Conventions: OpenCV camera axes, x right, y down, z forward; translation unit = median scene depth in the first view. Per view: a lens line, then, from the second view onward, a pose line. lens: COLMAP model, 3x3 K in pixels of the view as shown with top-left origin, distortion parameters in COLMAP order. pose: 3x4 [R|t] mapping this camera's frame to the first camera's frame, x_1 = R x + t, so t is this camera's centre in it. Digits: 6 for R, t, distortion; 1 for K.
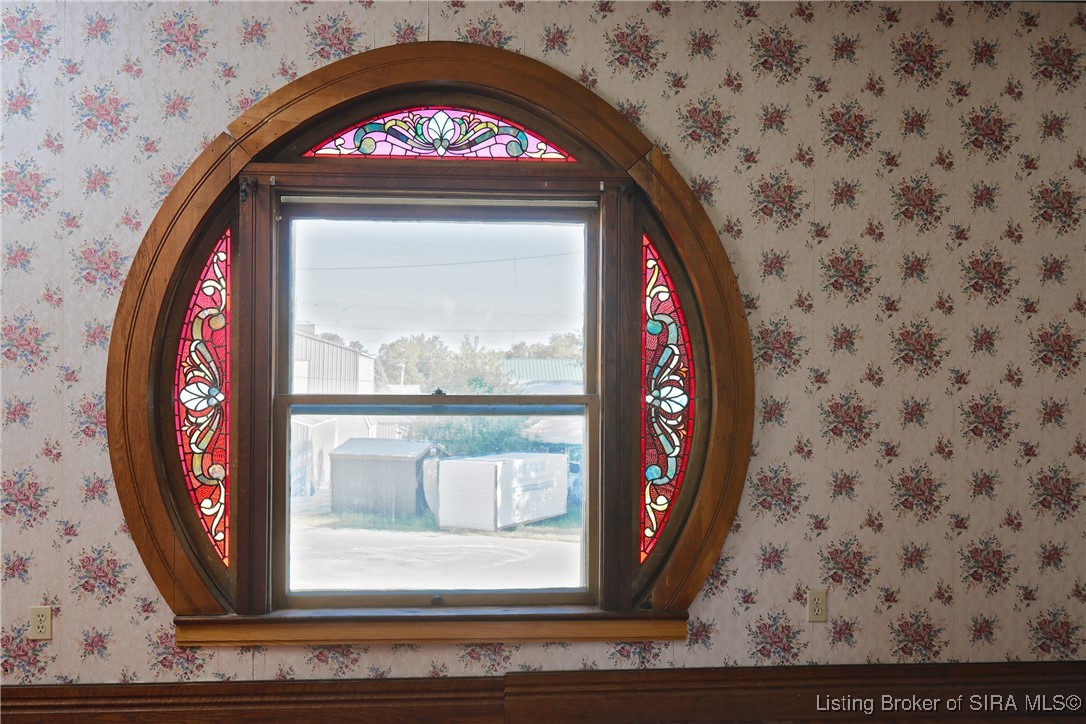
lens RADIAL K [[1104.6, 0, 543.0], [0, 1104.6, 362.0], [0, 0, 1]] dist [-0.005356, -0.013705]
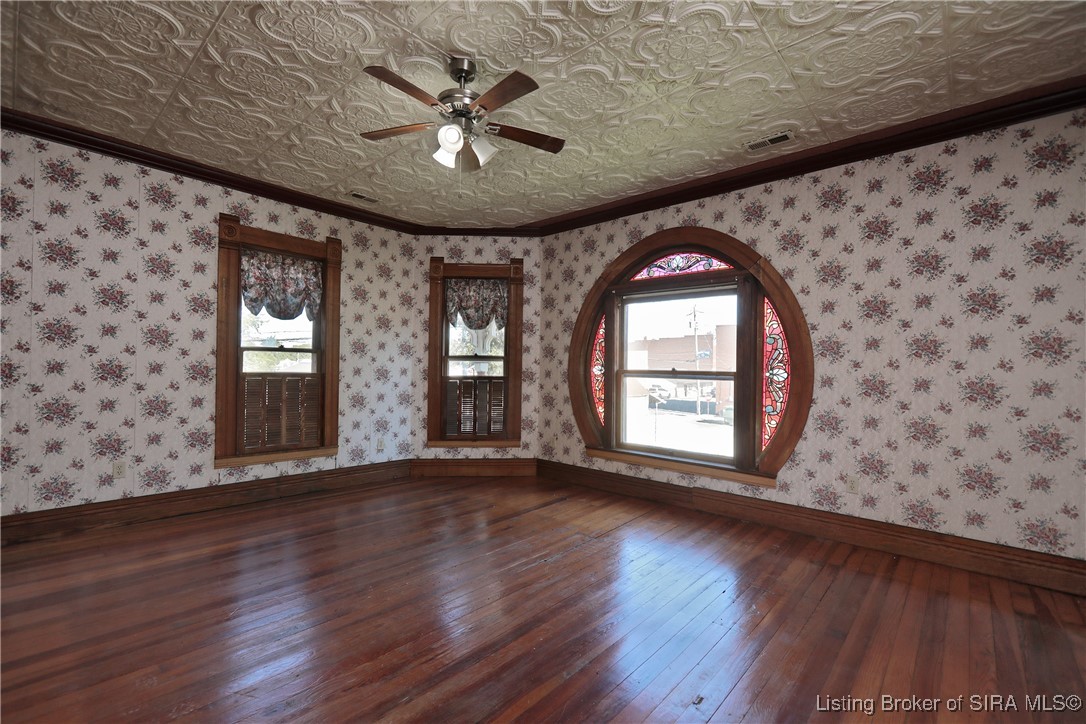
lens RADIAL K [[483.0, 0, 537.9], [0, 483.0, 368.4], [0, 0, 1]] dist [-0.002146, 0.000520]
pose [[0.678731, 0.012213, -0.734285, 0.491566], [0.002094, 0.999825, 0.018565, 0.003620], [0.734384, -0.014138, 0.678587, 0.040210]]
